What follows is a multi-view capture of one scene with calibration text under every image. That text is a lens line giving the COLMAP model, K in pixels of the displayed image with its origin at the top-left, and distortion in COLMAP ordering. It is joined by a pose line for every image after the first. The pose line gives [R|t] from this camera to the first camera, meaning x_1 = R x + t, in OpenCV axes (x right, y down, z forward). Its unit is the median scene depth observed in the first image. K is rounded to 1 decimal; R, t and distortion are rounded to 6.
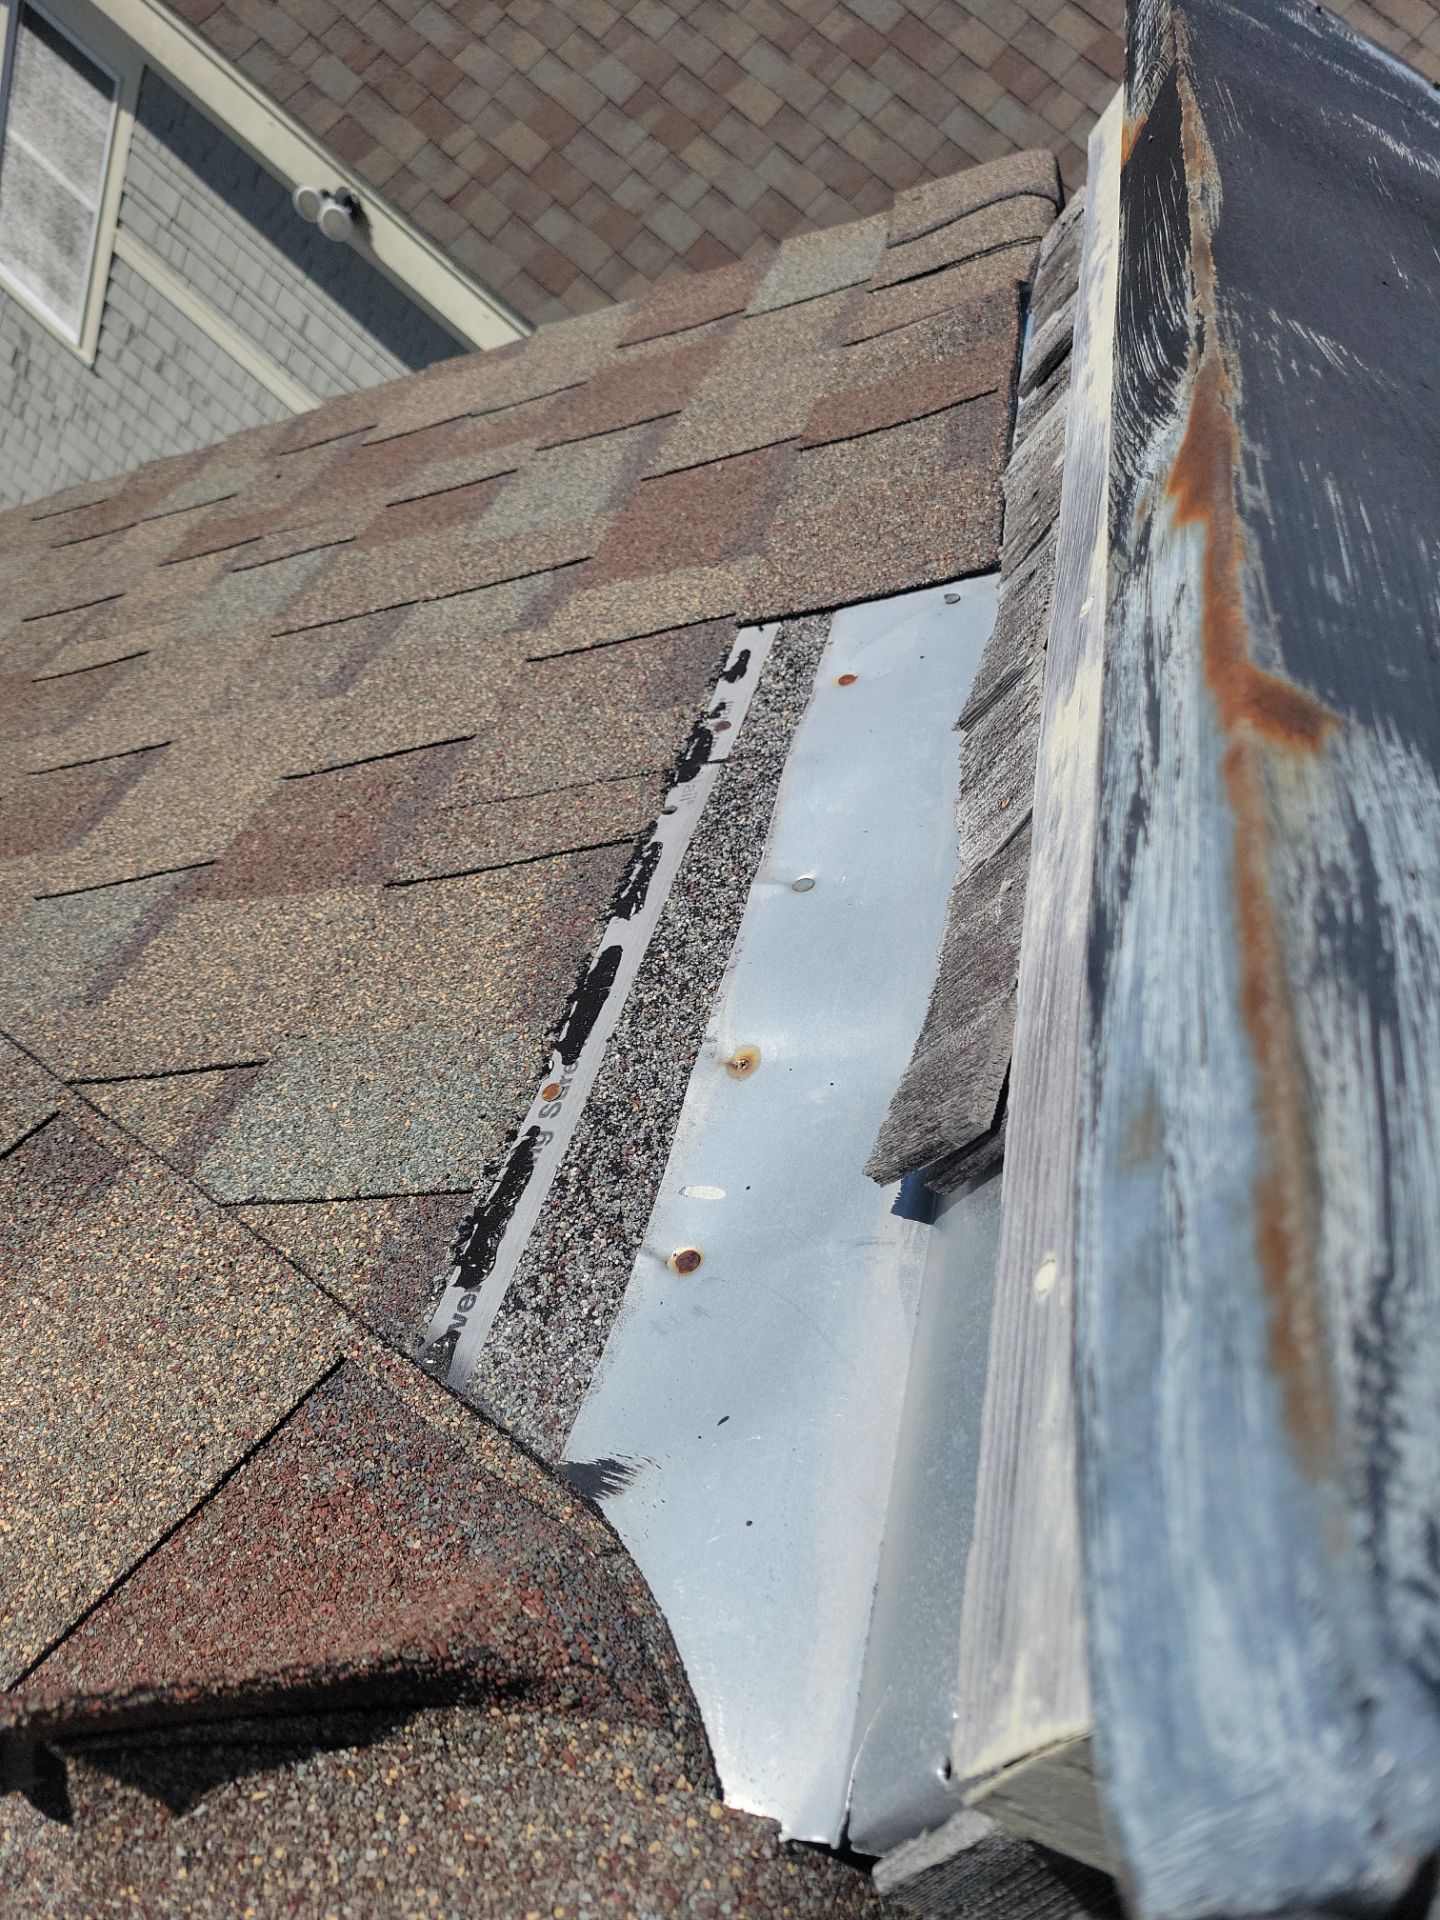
lens RADIAL K [[1506.0, 0, 717.3], [0, 1506.0, 944.1], [0, 0, 1]] dist [0.047242, -0.042086]
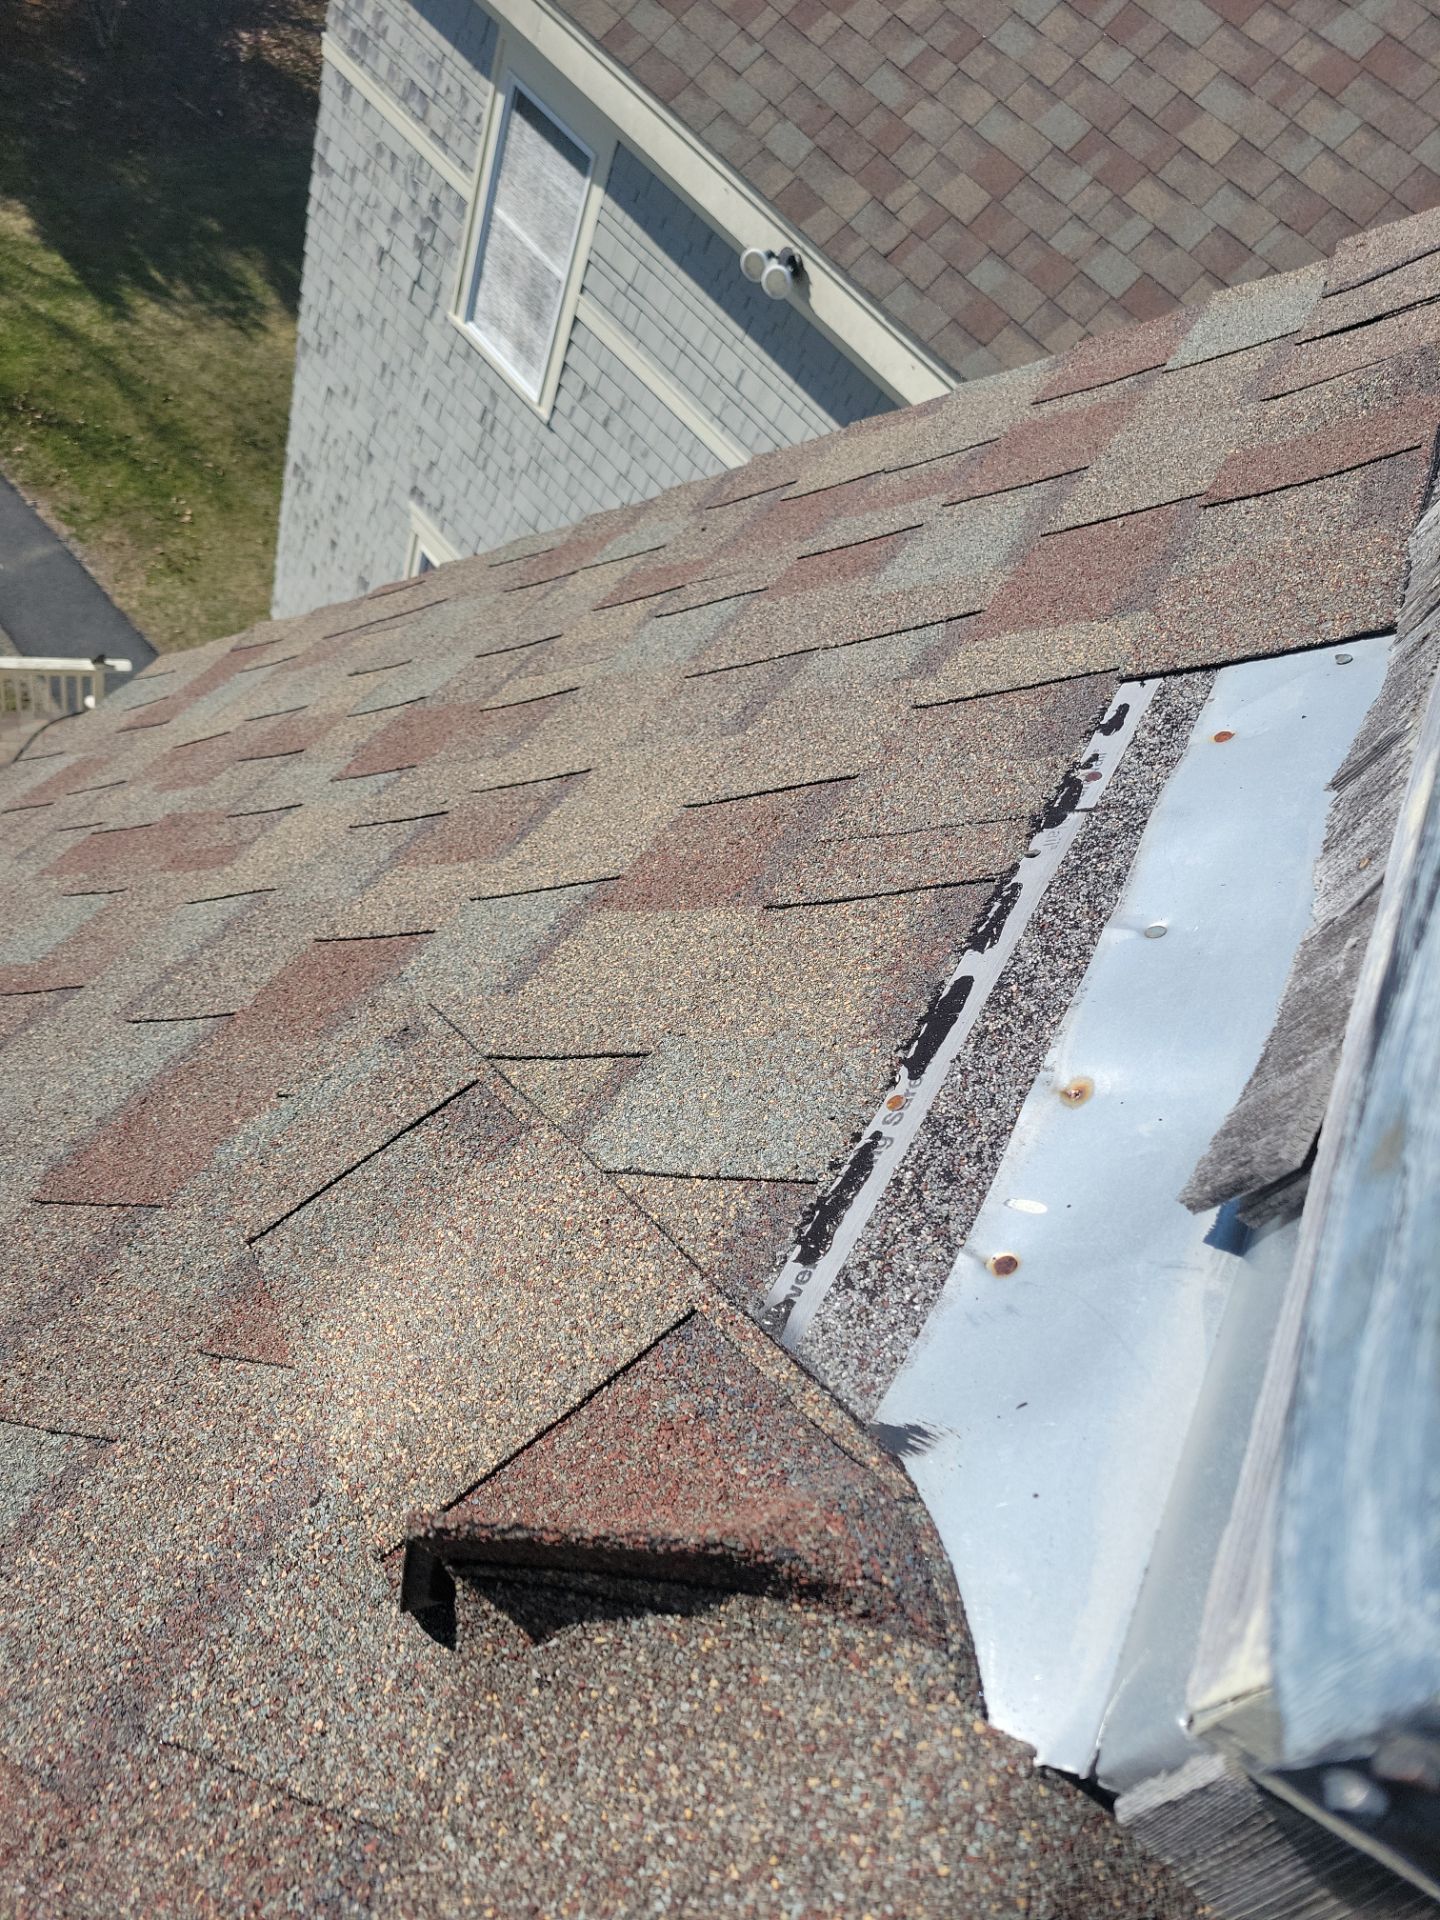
lens RADIAL K [[1491.5, 0, 719.4], [0, 1491.5, 984.2], [0, 0, 1]] dist [0.055439, -0.044620]
pose [[0.966414, 0.081679, -0.243666, 0.025543], [-0.081940, 0.996596, 0.009084, 0.014248], [0.243579, 0.011187, 0.969817, -0.091425]]
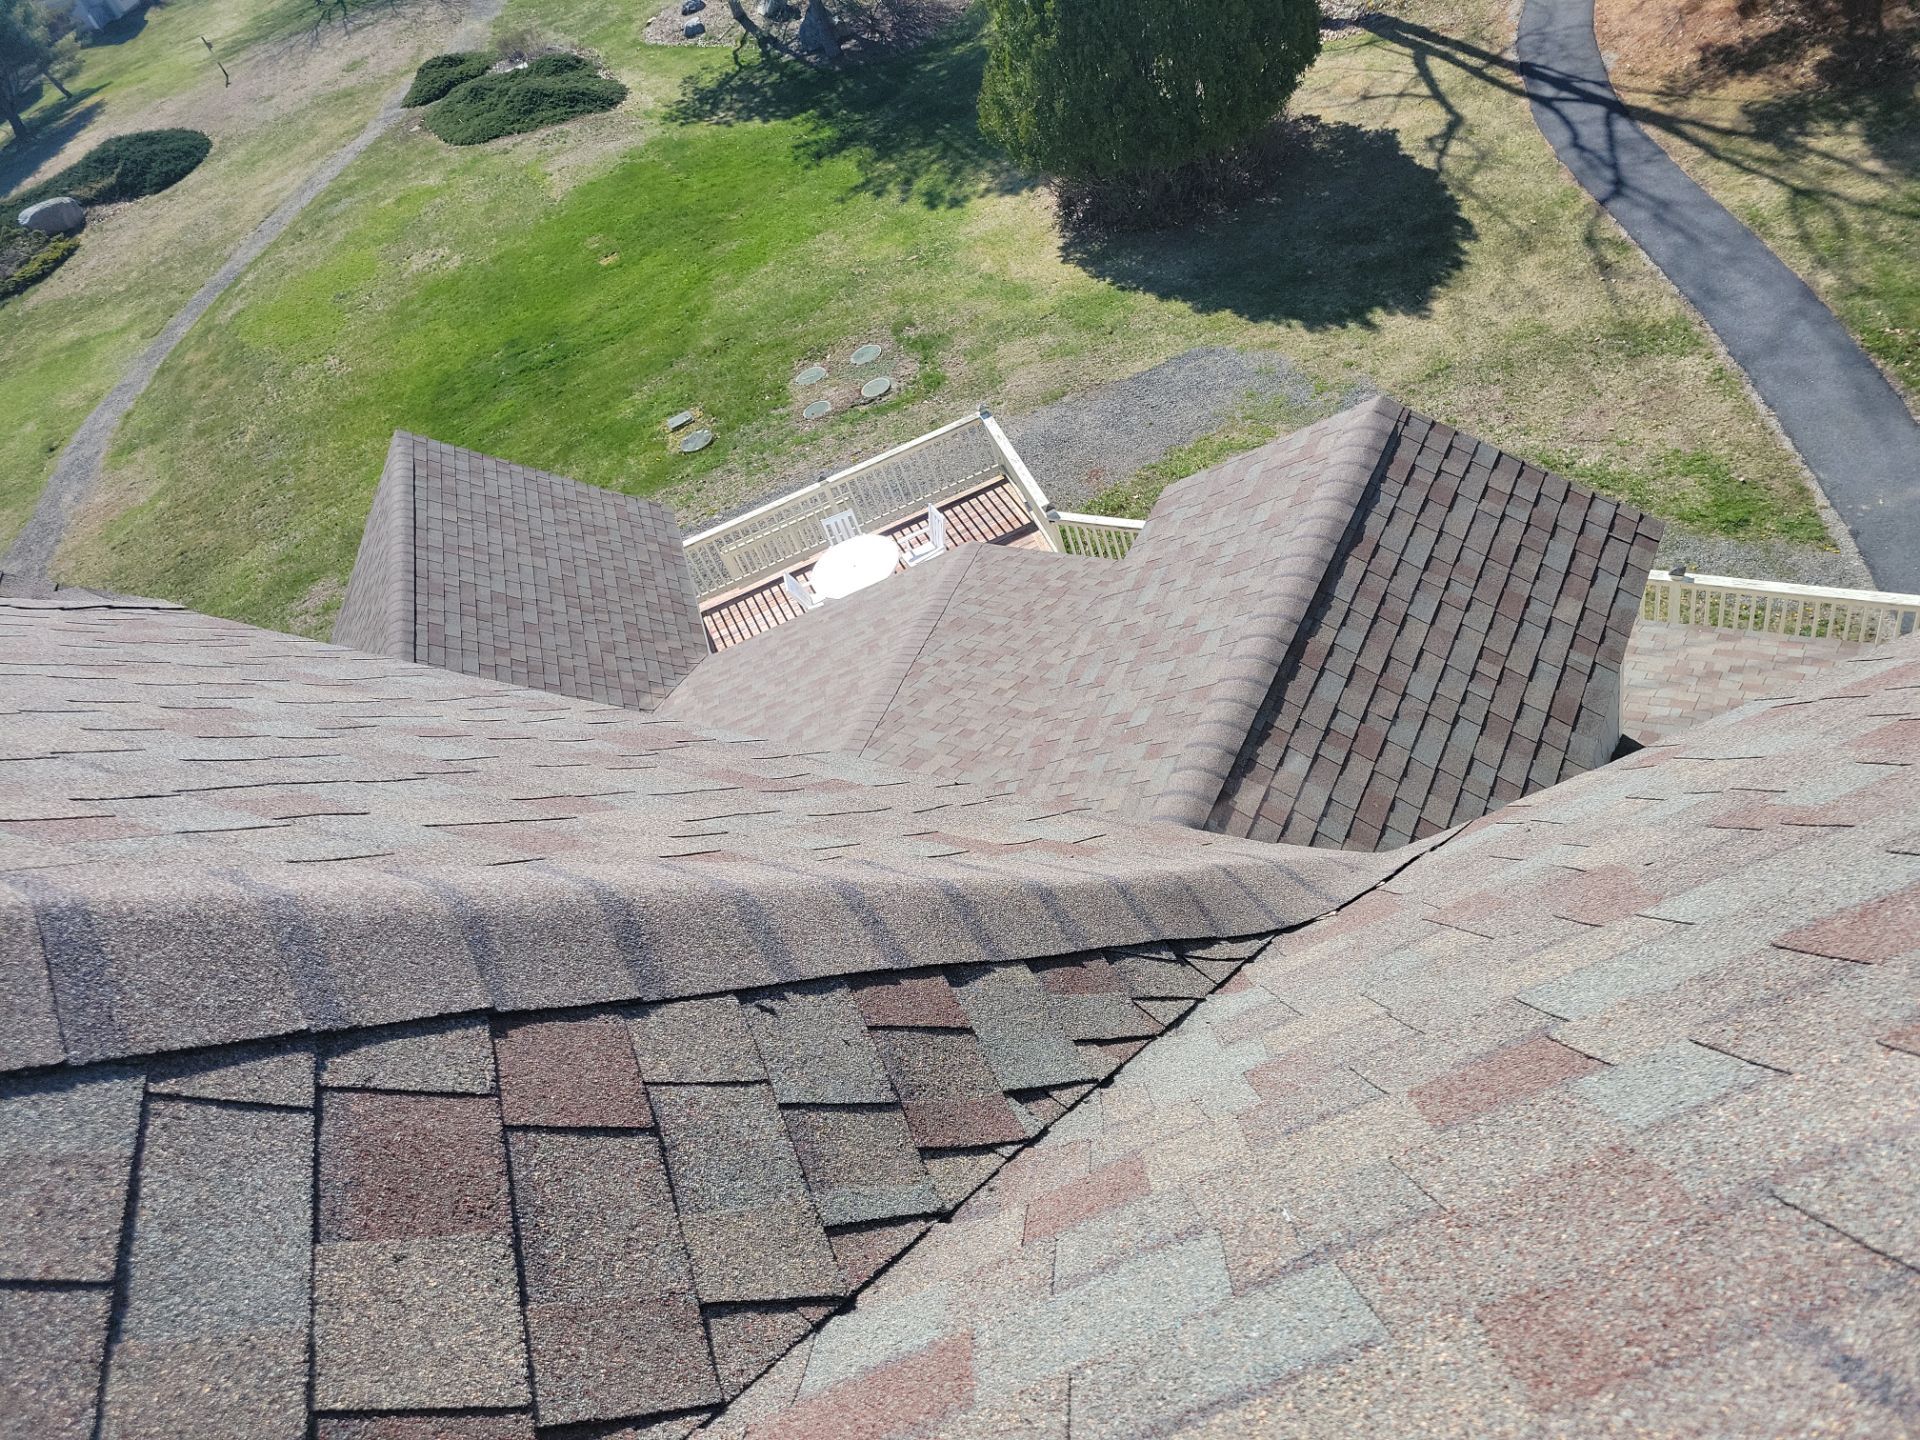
lens RADIAL K [[1436.8, 0, 935.3], [0, 1436.8, 737.4], [0, 0, 1]] dist [0.070288, -0.052491]
pose [[0.308239, 0.184749, -0.933197, 0.512935], [-0.284838, 0.953880, 0.094761, 0.205852], [0.907665, 0.236601, 0.346647, -0.628670]]
